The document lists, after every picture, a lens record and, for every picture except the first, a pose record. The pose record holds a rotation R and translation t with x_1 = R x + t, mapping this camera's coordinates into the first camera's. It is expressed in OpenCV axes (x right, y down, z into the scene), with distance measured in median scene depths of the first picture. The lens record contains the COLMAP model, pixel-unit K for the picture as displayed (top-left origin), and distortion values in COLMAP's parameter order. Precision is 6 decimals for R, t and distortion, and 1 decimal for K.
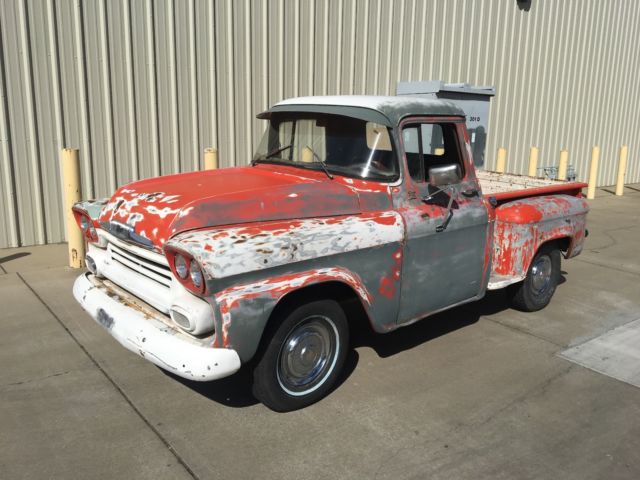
lens RADIAL K [[539.7, 0, 320.0], [0, 539.7, 240.0], [0, 0, 1]] dist [0.103317, -0.170898]
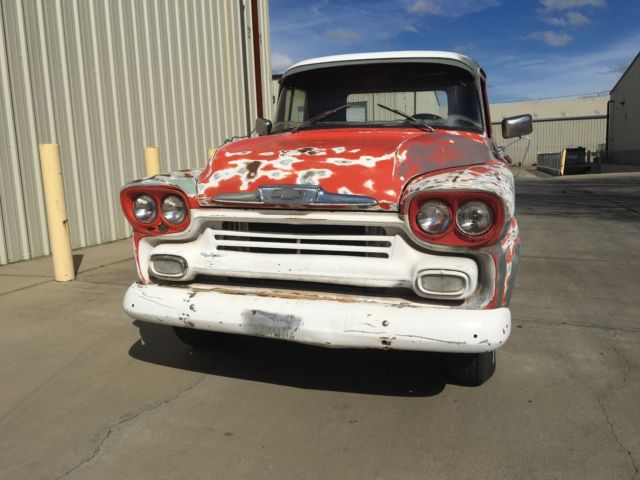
lens RADIAL K [[539.7, 0, 320.0], [0, 539.7, 240.0], [0, 0, 1]] dist [0.103317, -0.170898]
pose [[0.860949, -0.116976, 0.495059, -0.624094], [0.143998, 0.989438, -0.016633, 0.054409], [-0.487884, 0.085608, 0.868700, 0.306168]]
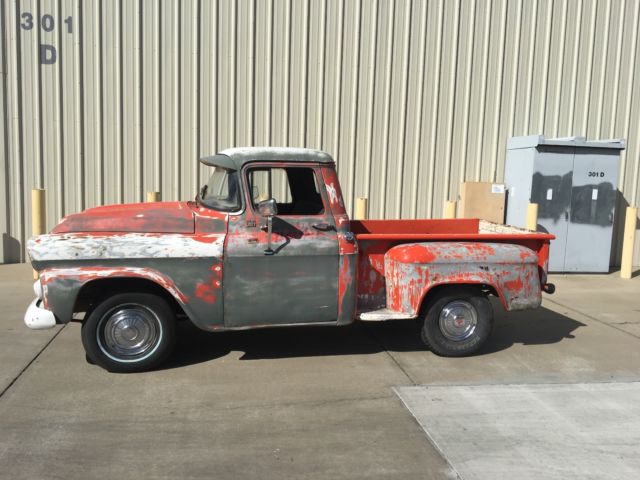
lens RADIAL K [[539.7, 0, 320.0], [0, 539.7, 240.0], [0, 0, 1]] dist [0.103317, -0.170898]
pose [[0.878804, 0.053651, -0.474157, 0.911873], [-0.107571, 0.990356, -0.087313, 0.045410], [0.464900, 0.127737, 0.876100, -0.000344]]
